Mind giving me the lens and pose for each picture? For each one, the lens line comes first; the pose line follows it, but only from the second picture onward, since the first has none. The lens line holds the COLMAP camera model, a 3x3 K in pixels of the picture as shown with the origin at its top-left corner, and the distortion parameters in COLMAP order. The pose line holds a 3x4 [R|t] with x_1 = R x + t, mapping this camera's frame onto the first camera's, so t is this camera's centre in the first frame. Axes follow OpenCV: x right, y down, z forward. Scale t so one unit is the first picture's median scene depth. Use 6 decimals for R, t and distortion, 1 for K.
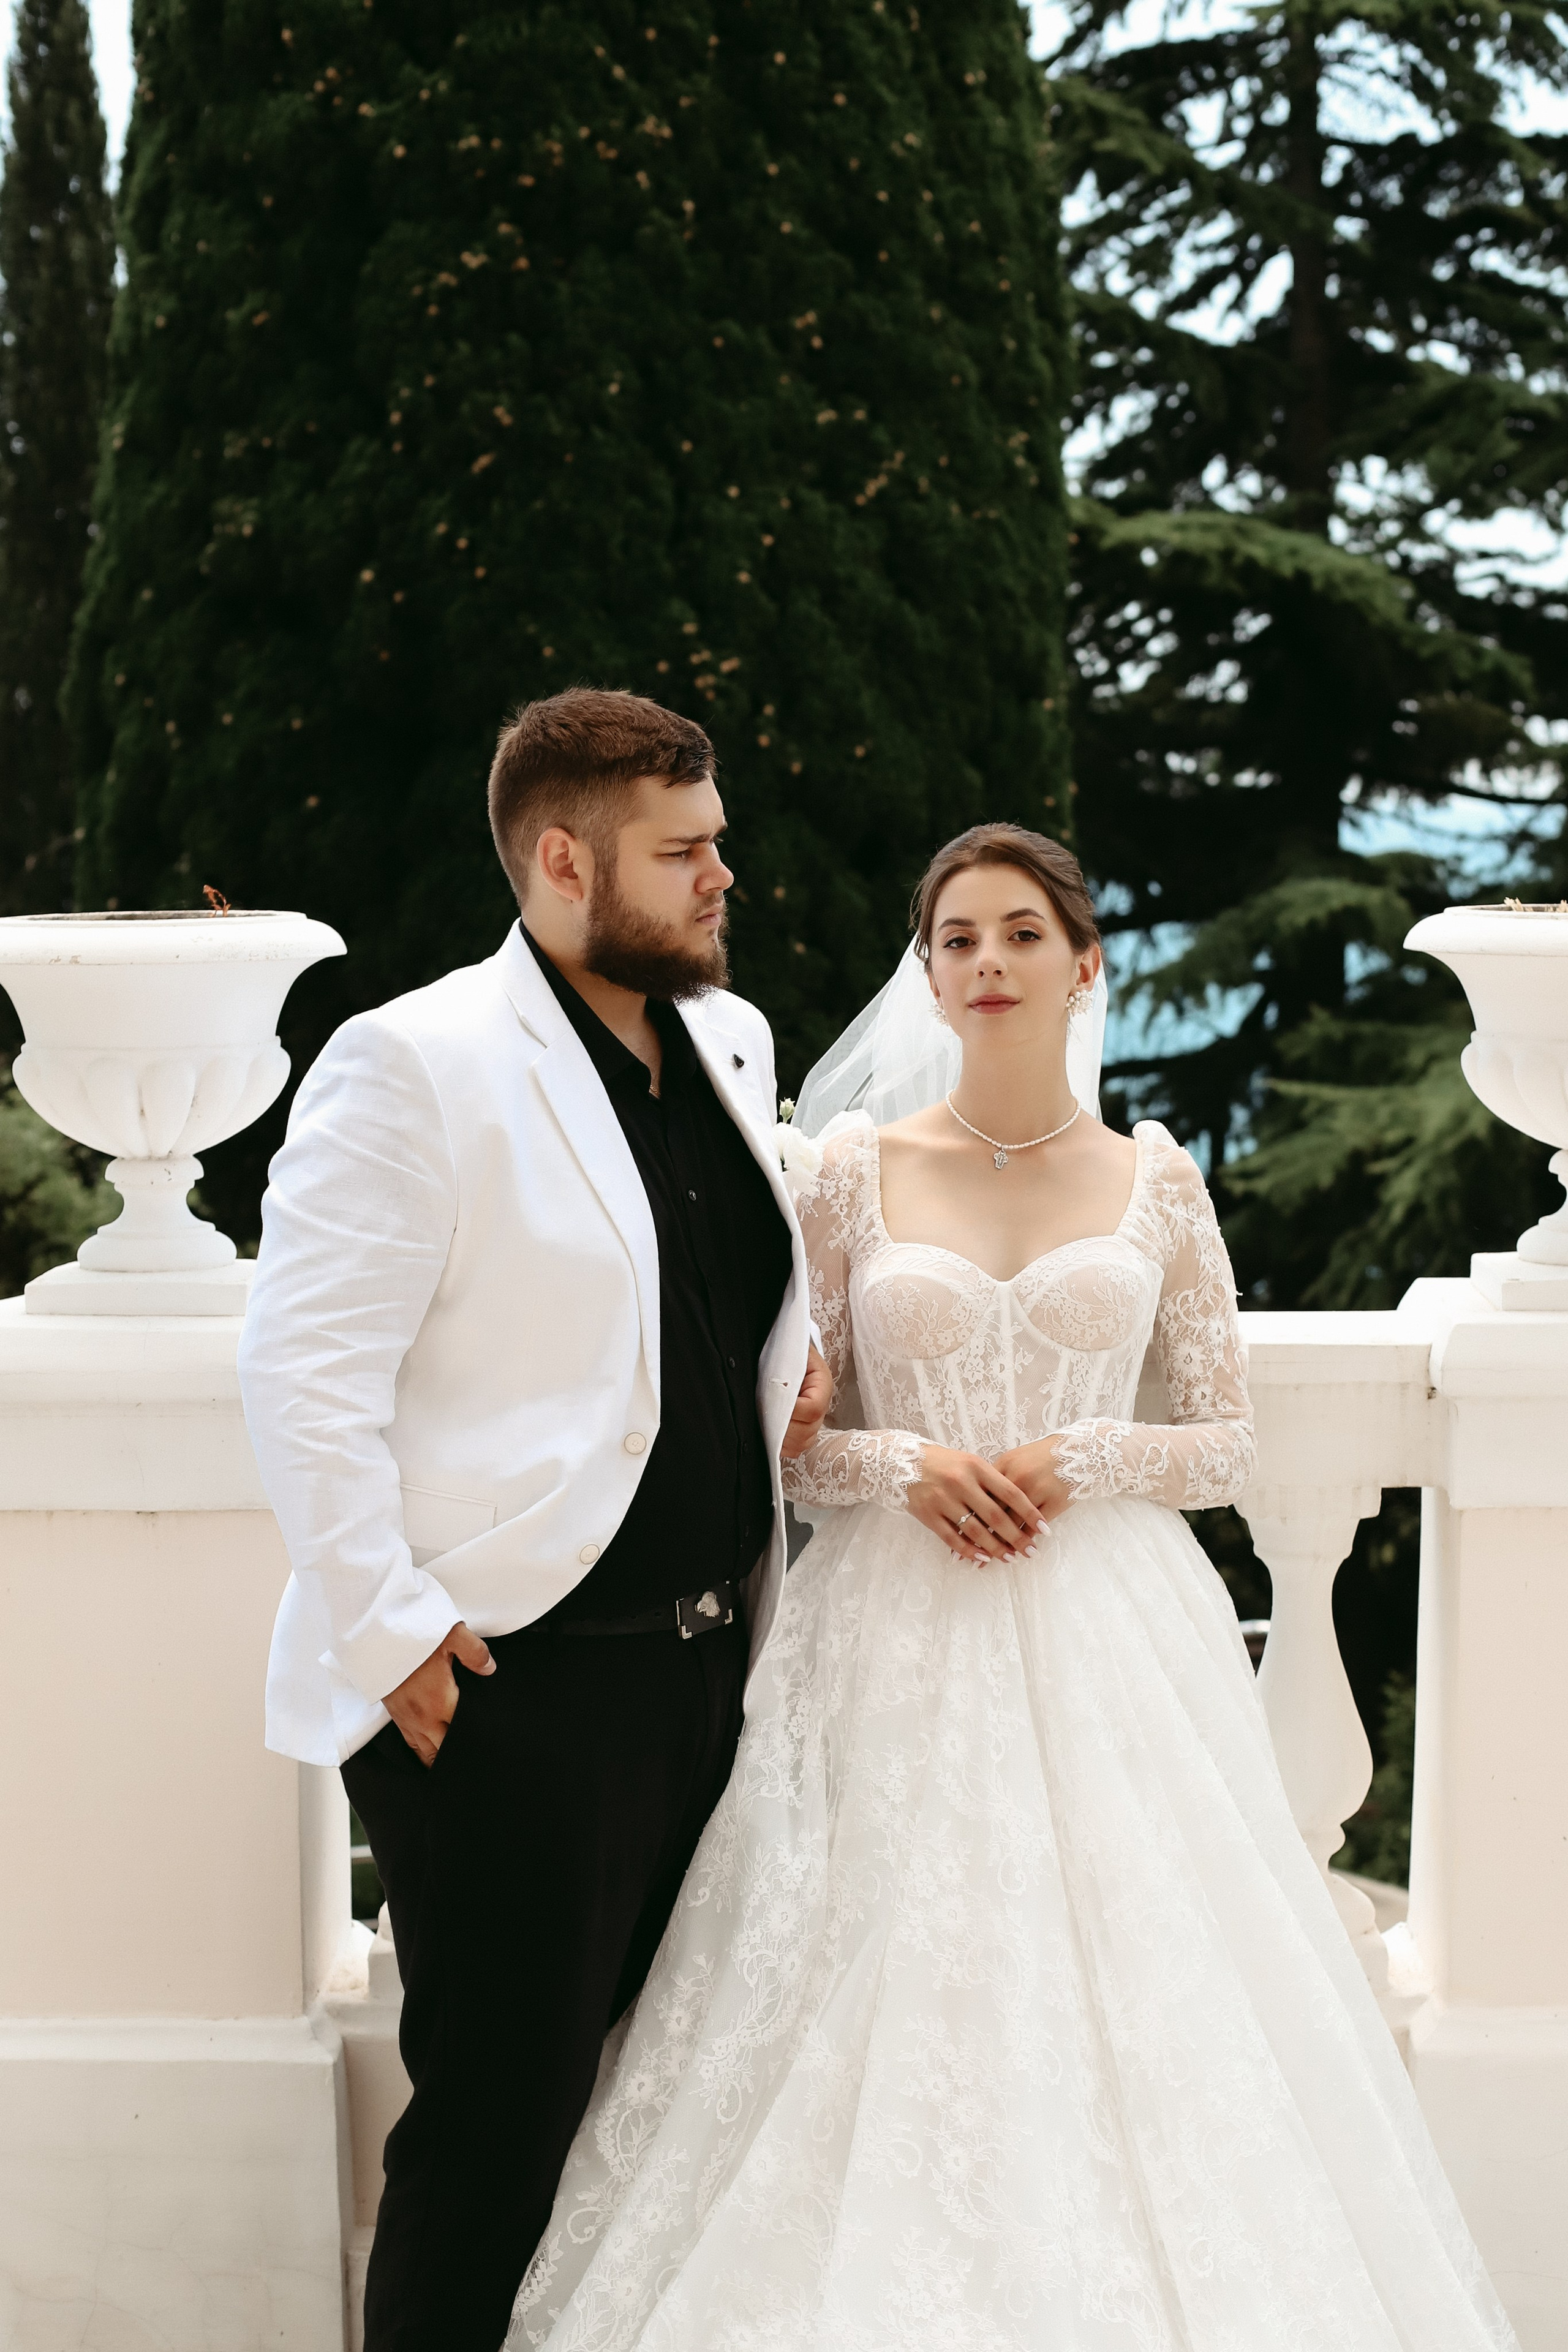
lens RADIAL K [[4121.3, 0, 829.3], [0, 4121.3, 1356.0], [0, 0, 1]] dist [-0.157415, 0.207990]
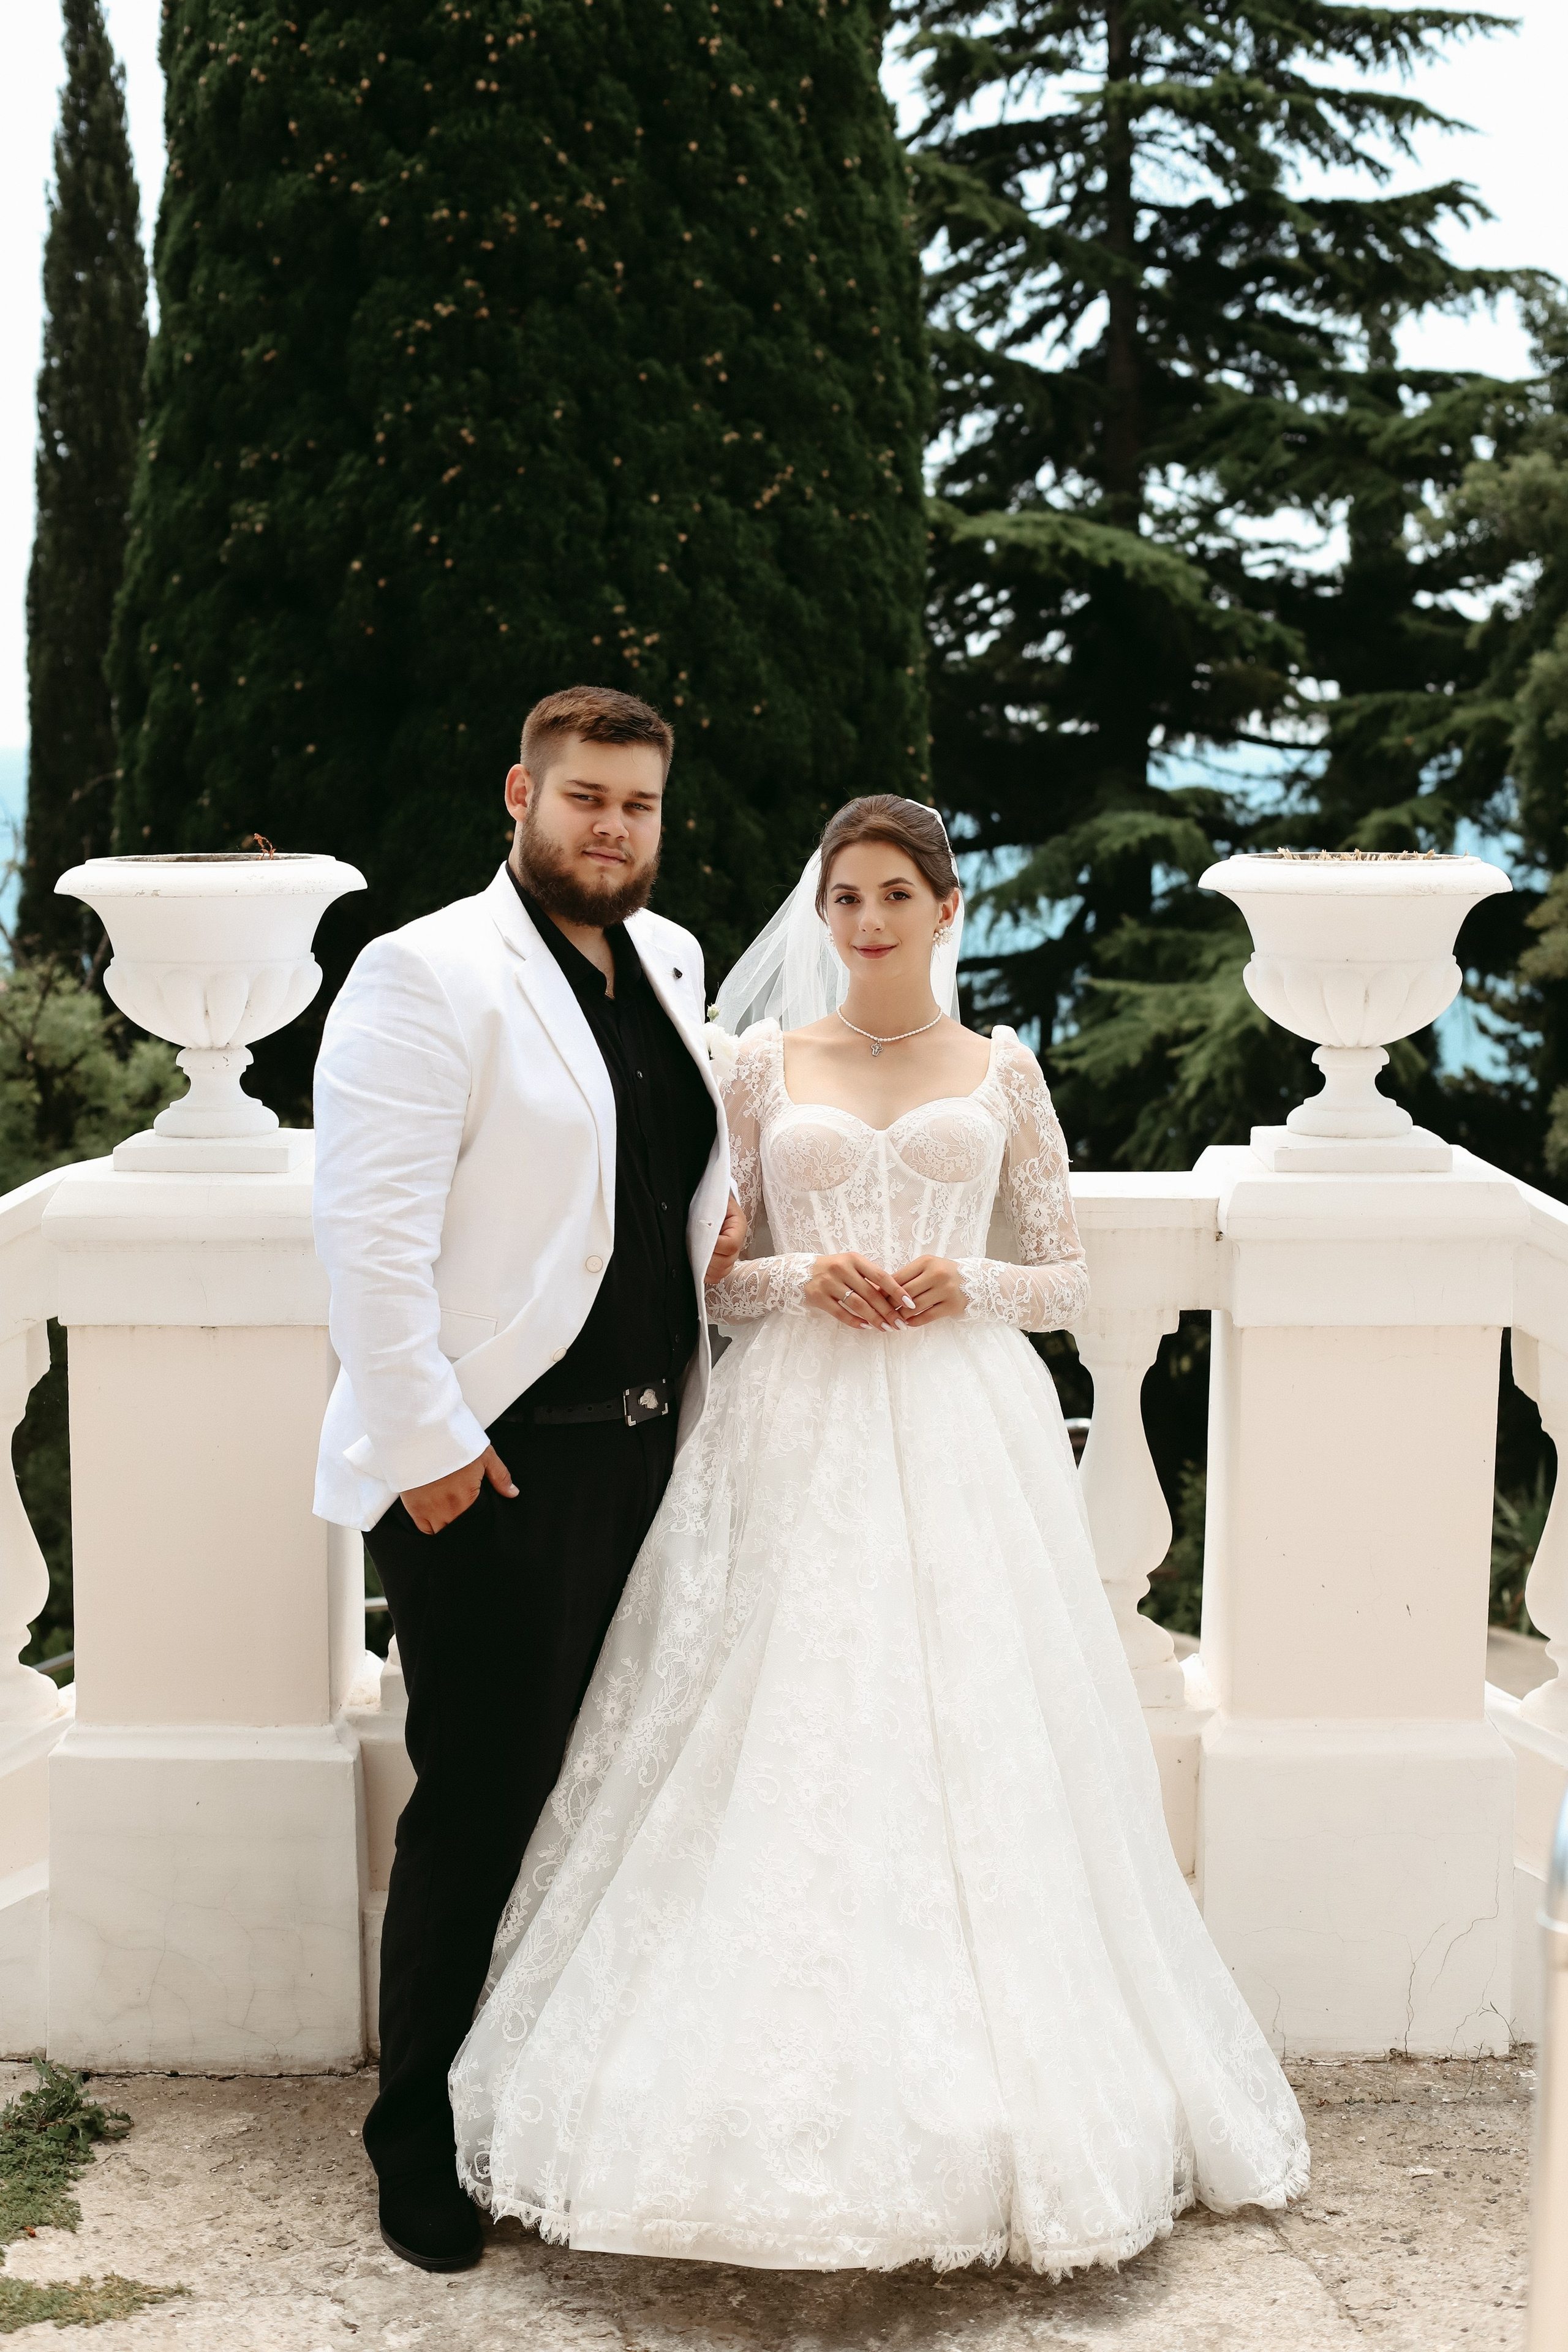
lens RADIAL K [[3420.2, 0, 743.2], [0, 3420.2, 1175.2], [0, 0, 1]] dist [-0.179256, 0.289935]
pose [[0.999977, 0.002991, 0.006010, -0.002322], [-0.002948, 0.999970, -0.007223, -0.000599], [-0.006031, 0.007206, 0.999956, -0.017825]]
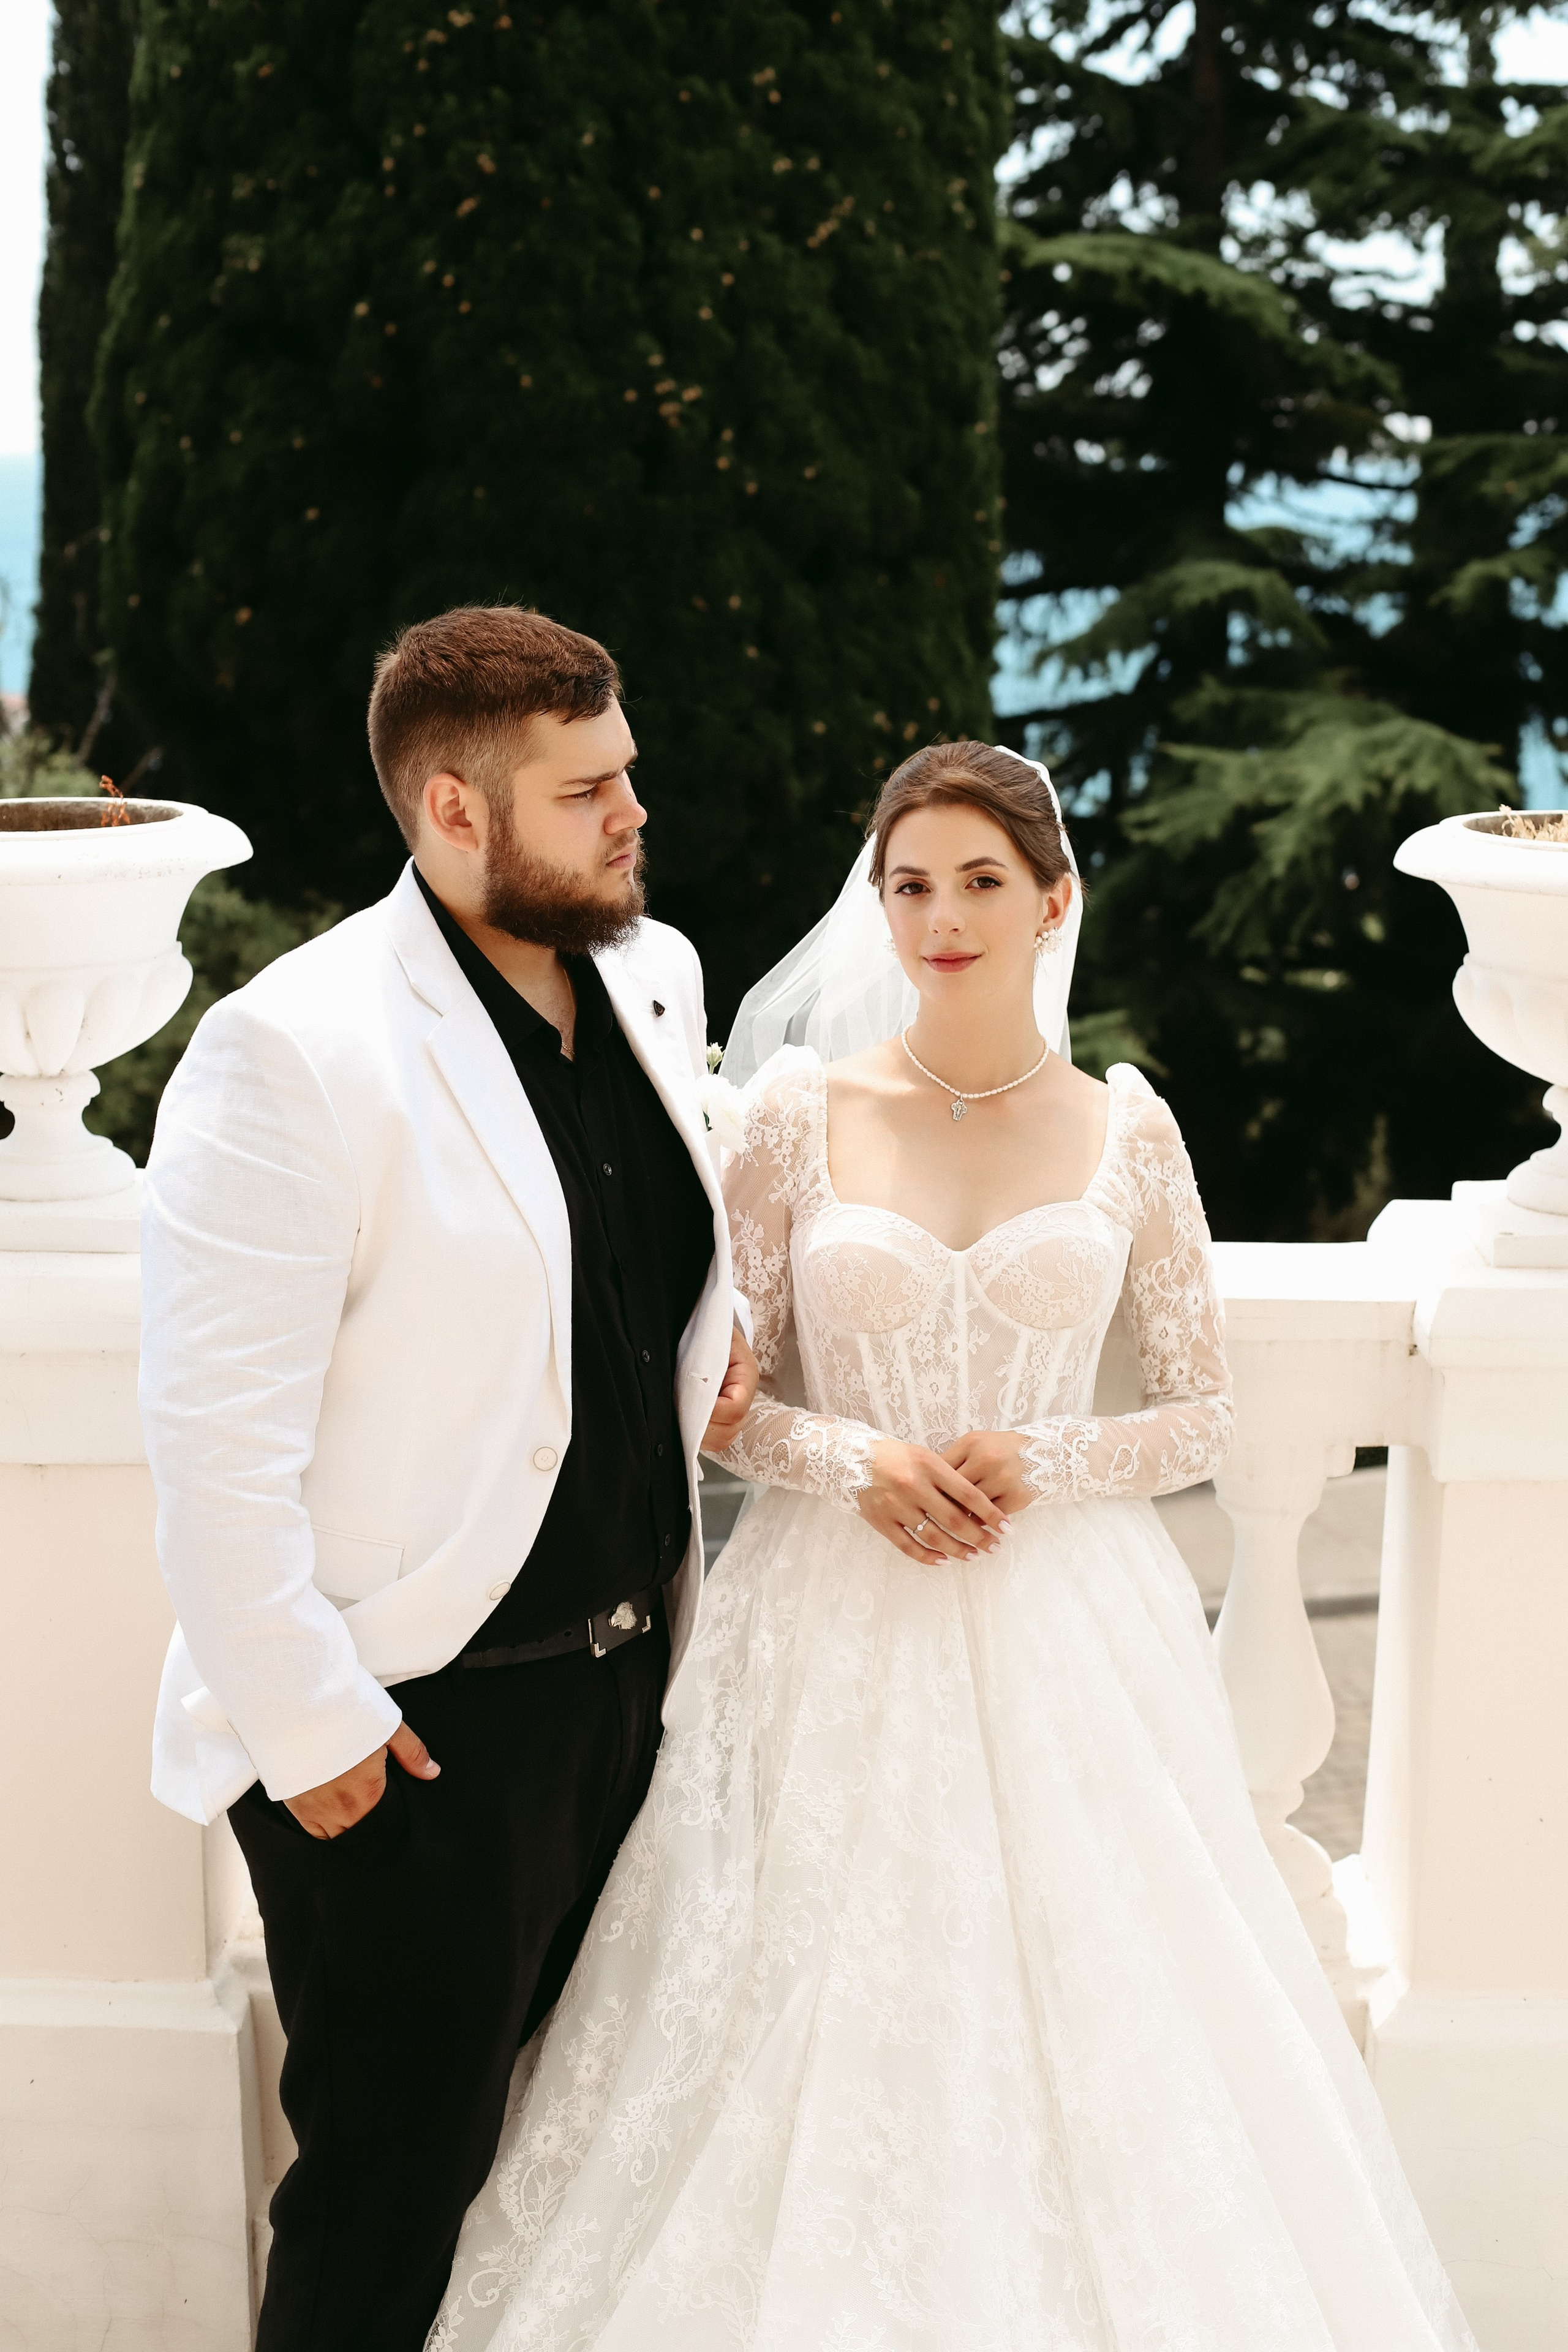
lens RADIAL K [[3420.2, 0, 743.2], [0, 3420.2, 1175.2], [0, 0, 1]] dist [-0.179256, 0.289935]
pose [[0.999884, 0.012031, -0.009374, 0.000549], [-0.011276, 0.996984, 0.076786, -0.029086], [0.010269, -0.076671, 0.997004, 0.077993]]
